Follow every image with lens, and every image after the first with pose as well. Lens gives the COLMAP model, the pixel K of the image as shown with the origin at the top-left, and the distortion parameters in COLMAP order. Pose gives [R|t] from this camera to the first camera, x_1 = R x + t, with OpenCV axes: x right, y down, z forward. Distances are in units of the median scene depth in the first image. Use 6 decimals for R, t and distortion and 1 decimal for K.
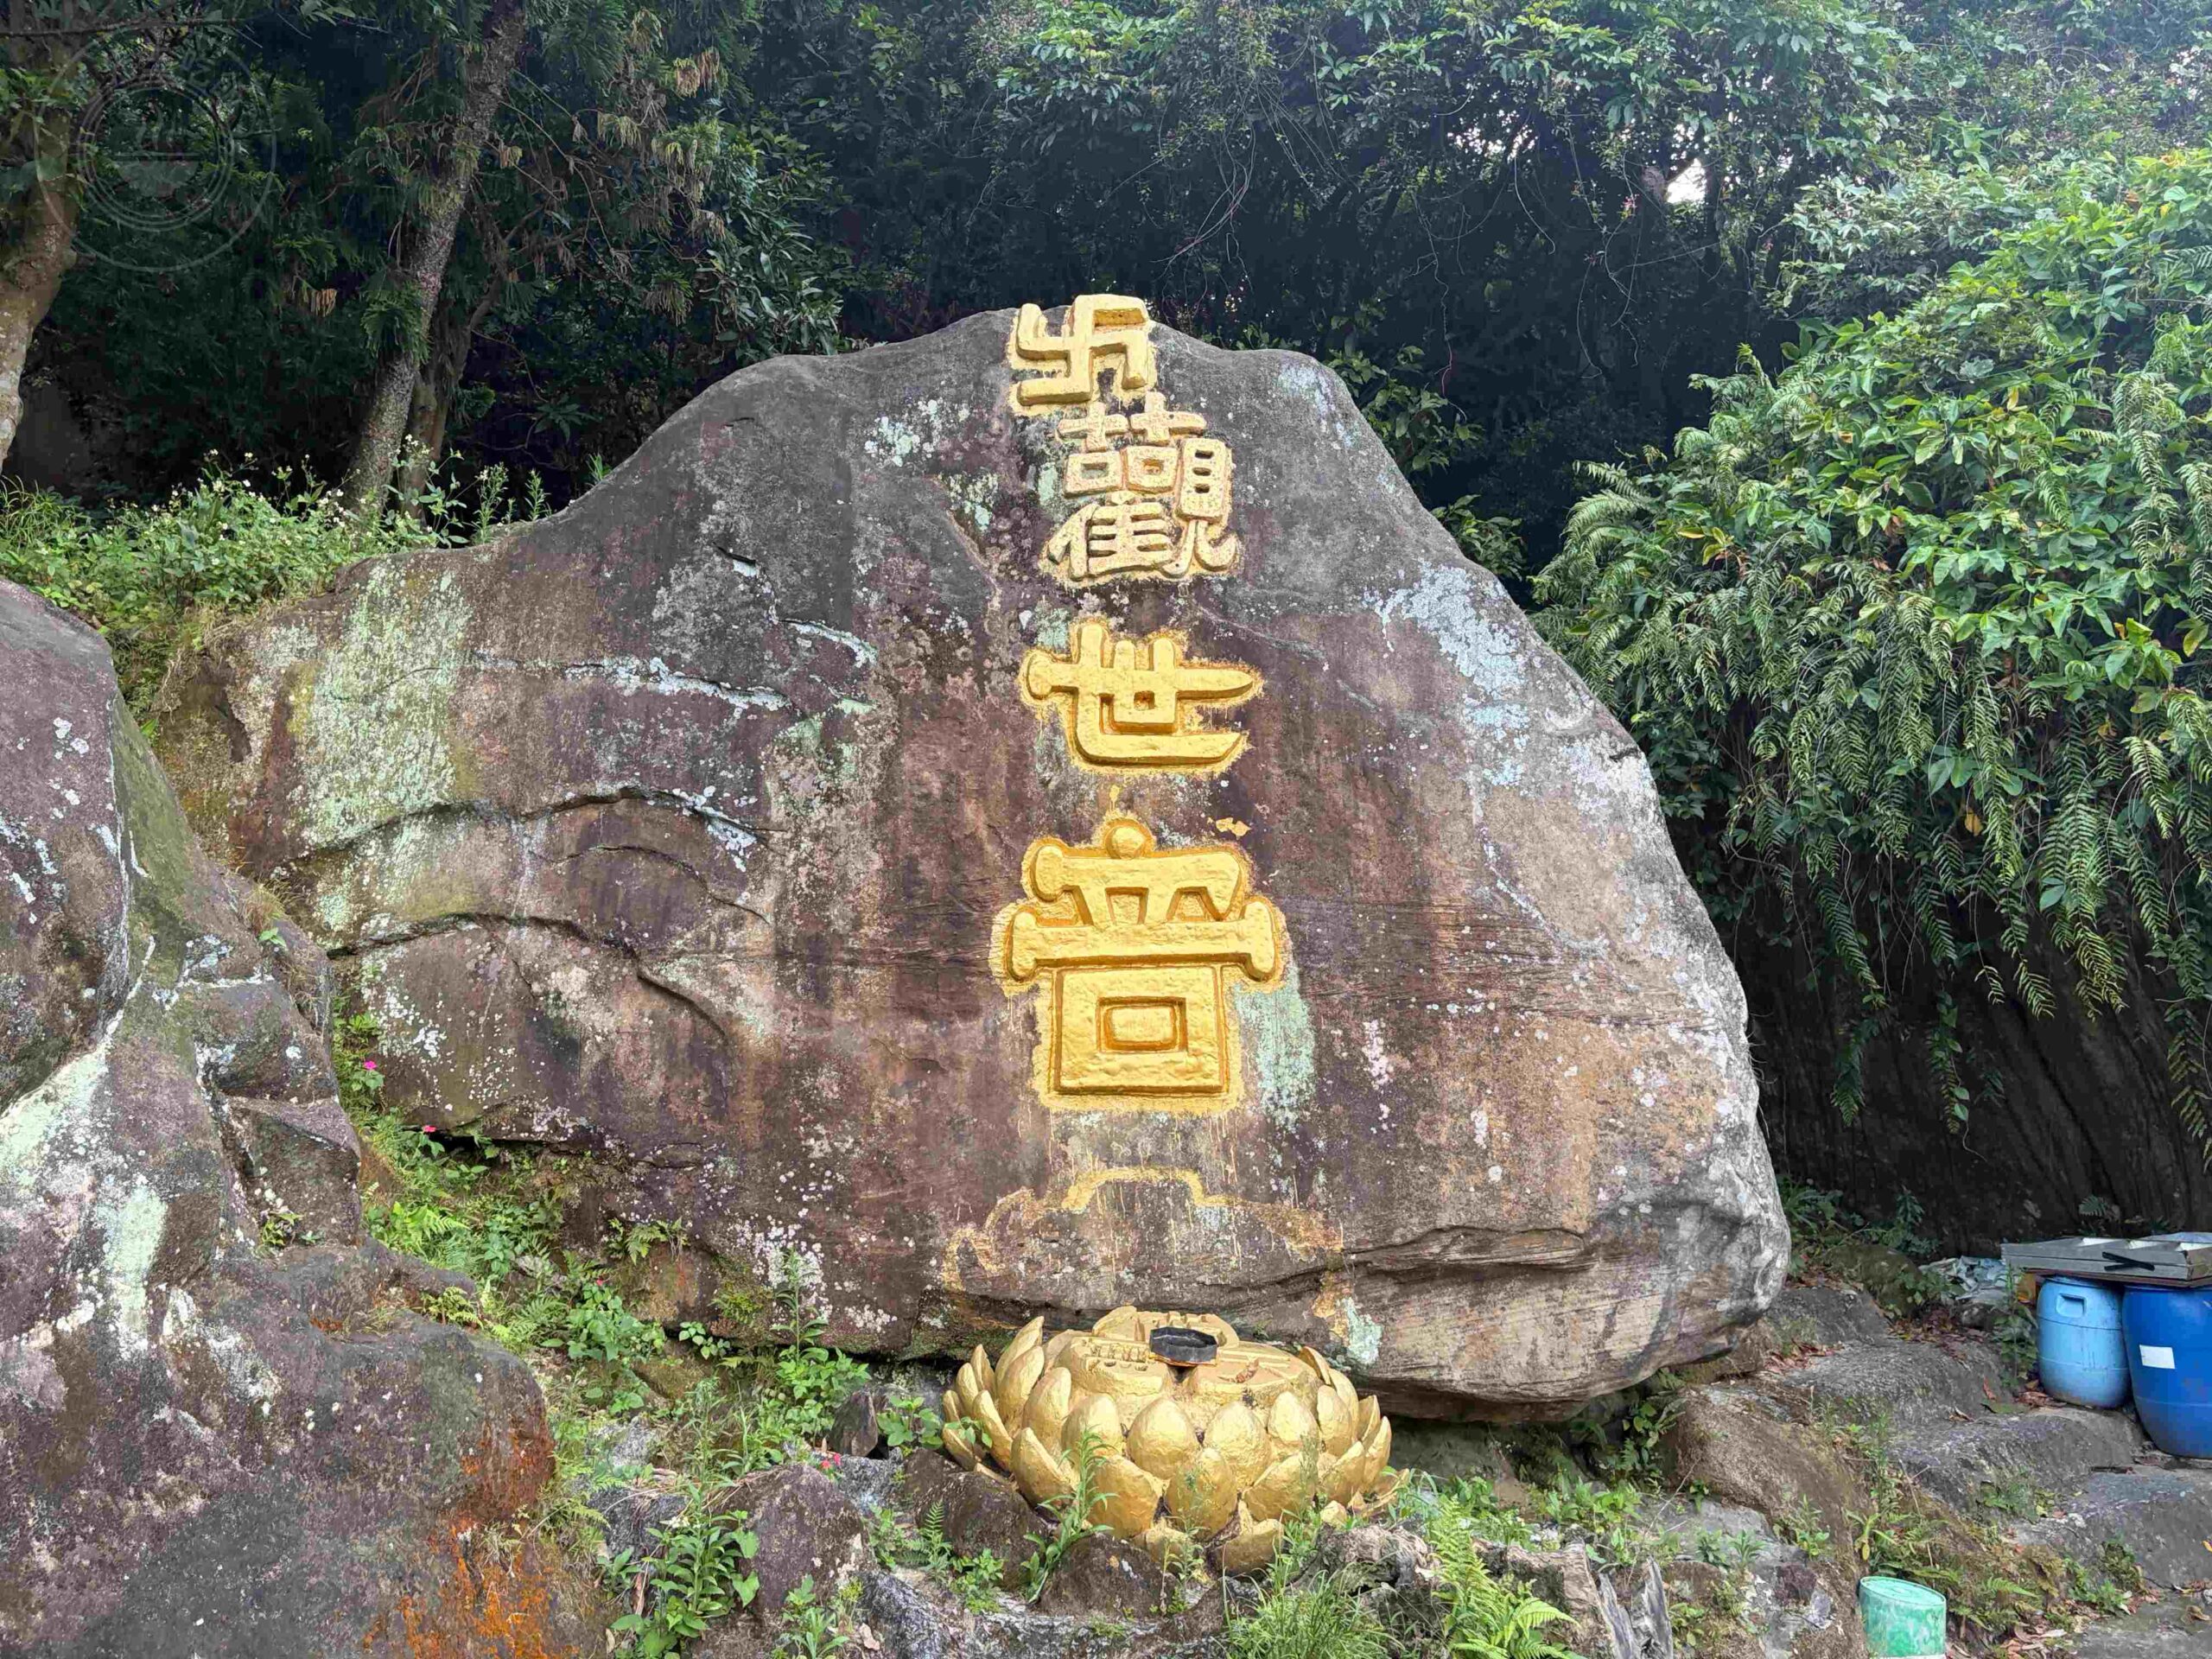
lens RADIAL K [[1665.9, 0, 1103.6], [0, 1665.9, 838.0], [0, 0, 1]] dist [0.048704, -0.041826]
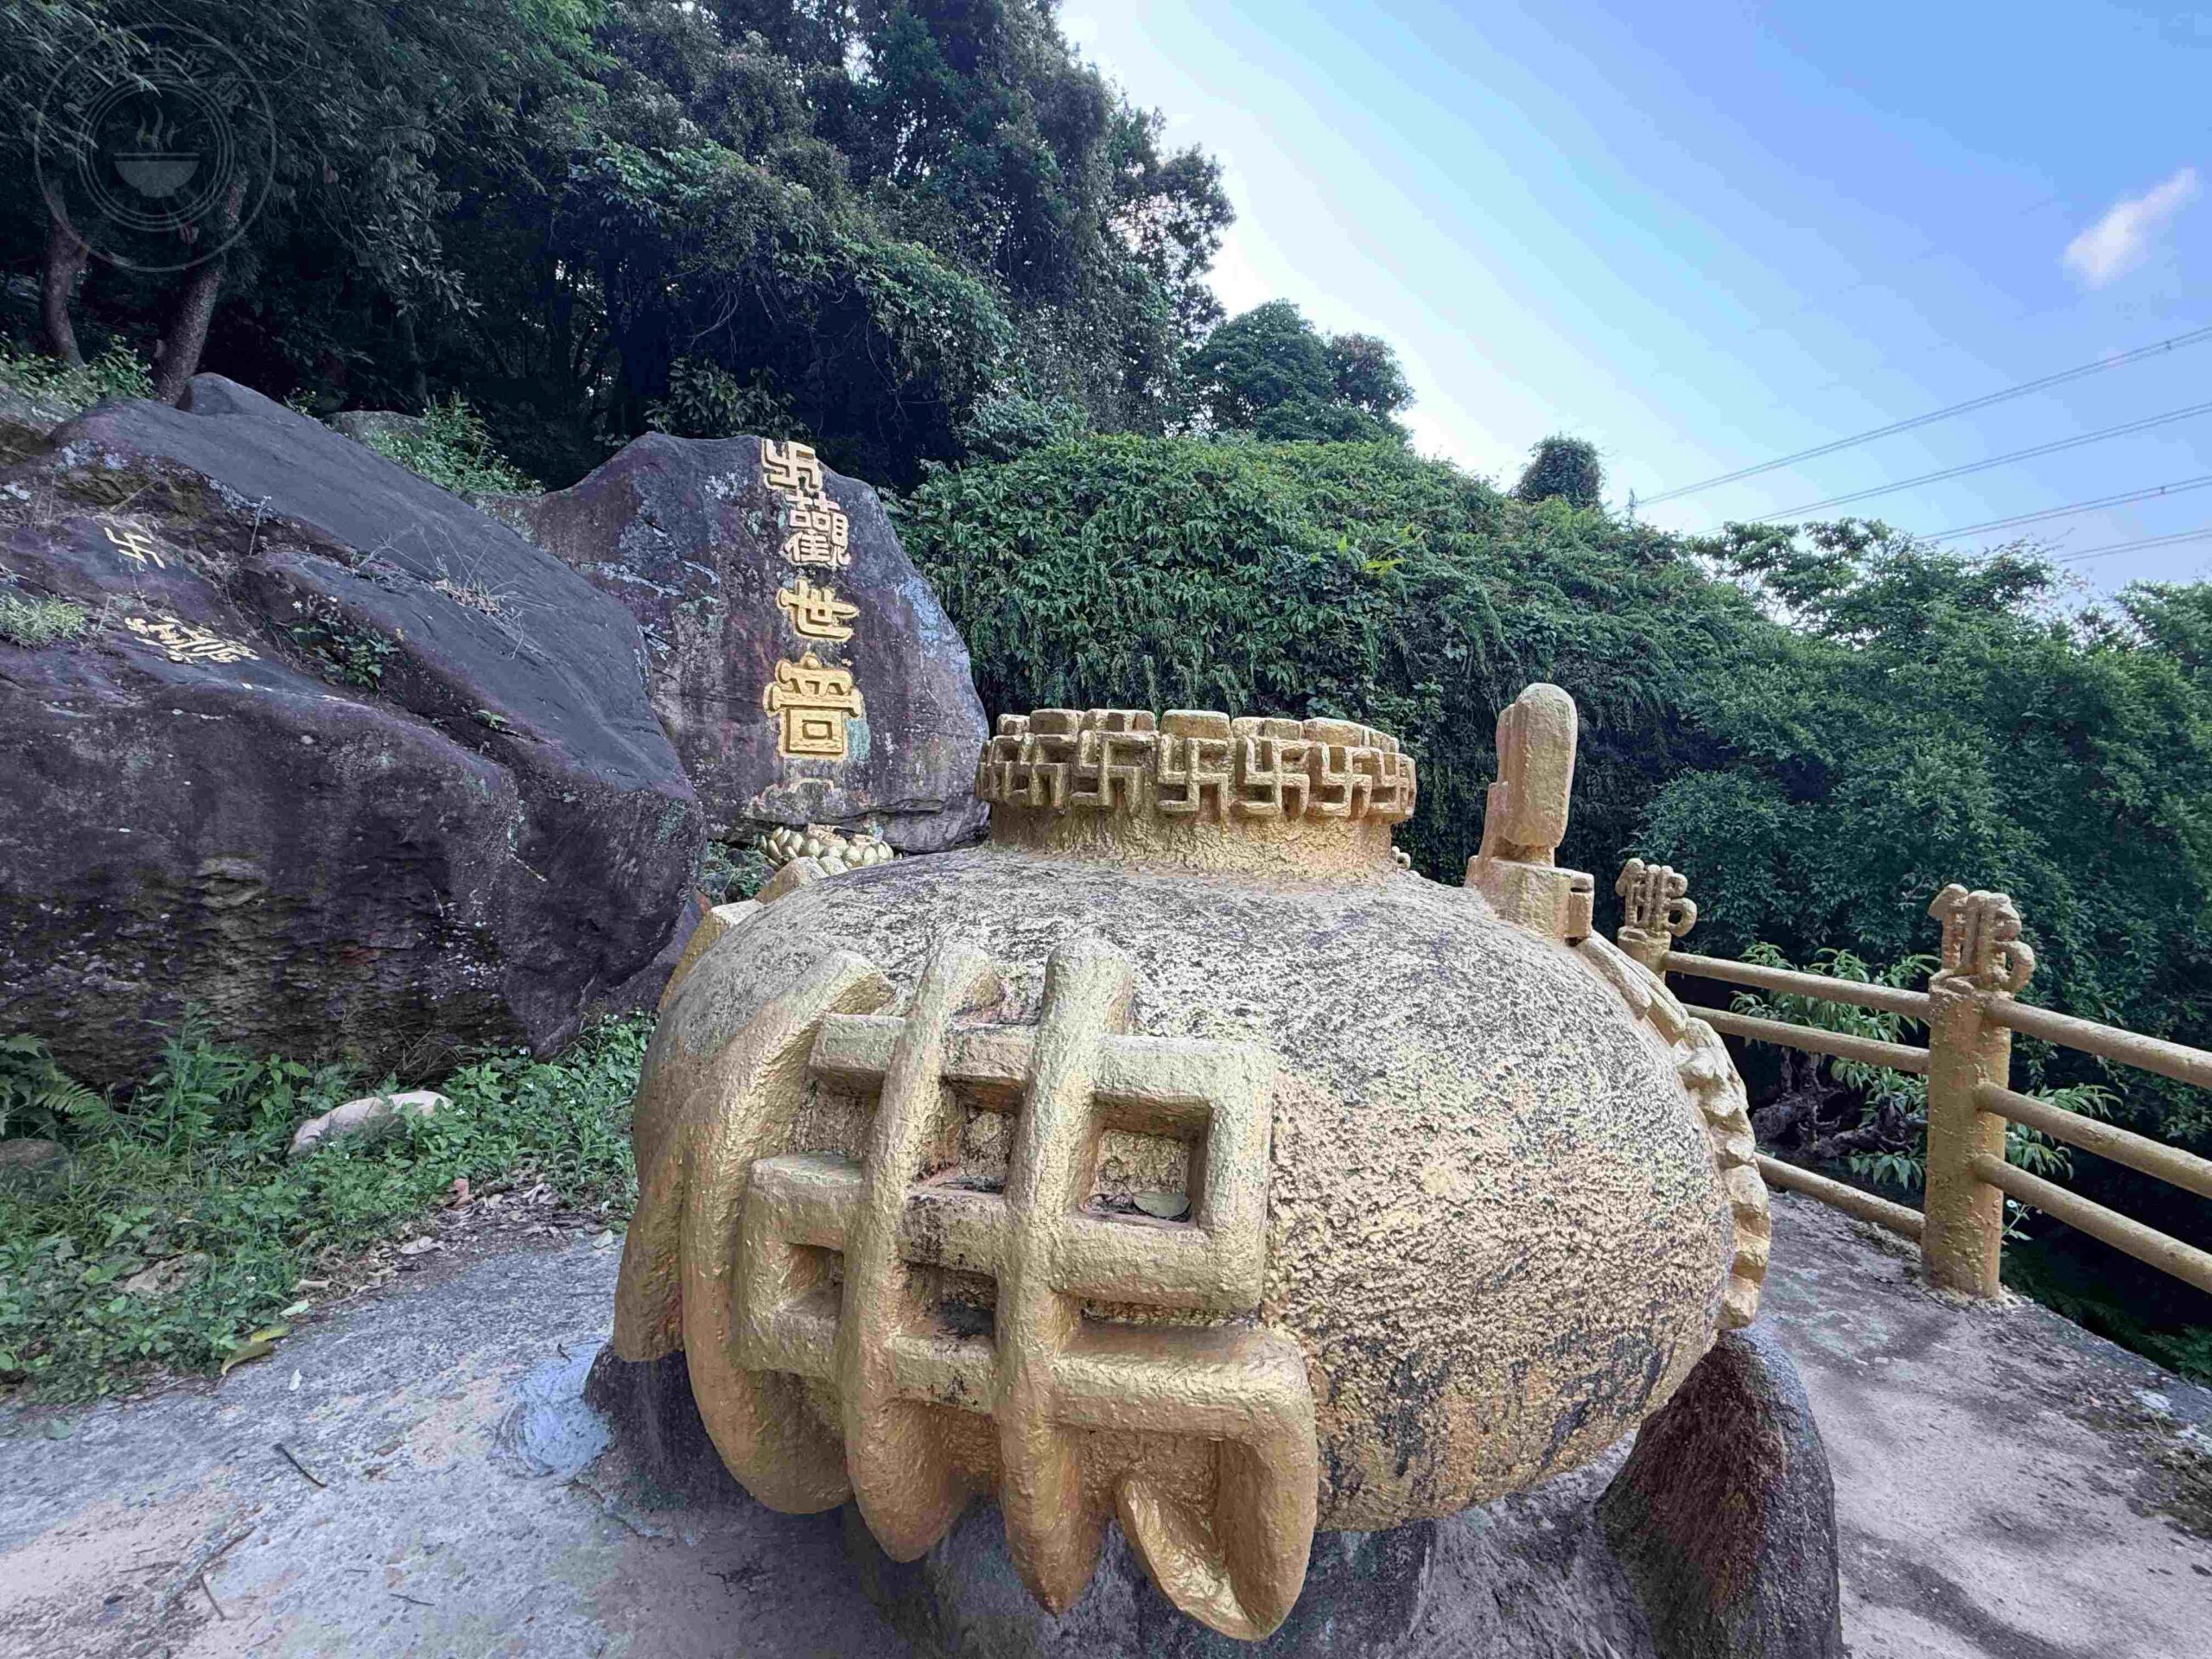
lens RADIAL K [[968.0, 0, 1107.7], [0, 968.0, 819.1], [0, 0, 1]] dist [-0.001075, -0.000064]
pose [[0.770603, 0.002653, 0.637310, -0.629684], [-0.139445, 0.976463, 0.164545, -0.078903], [-0.621874, -0.215669, 0.752835, -0.579415]]
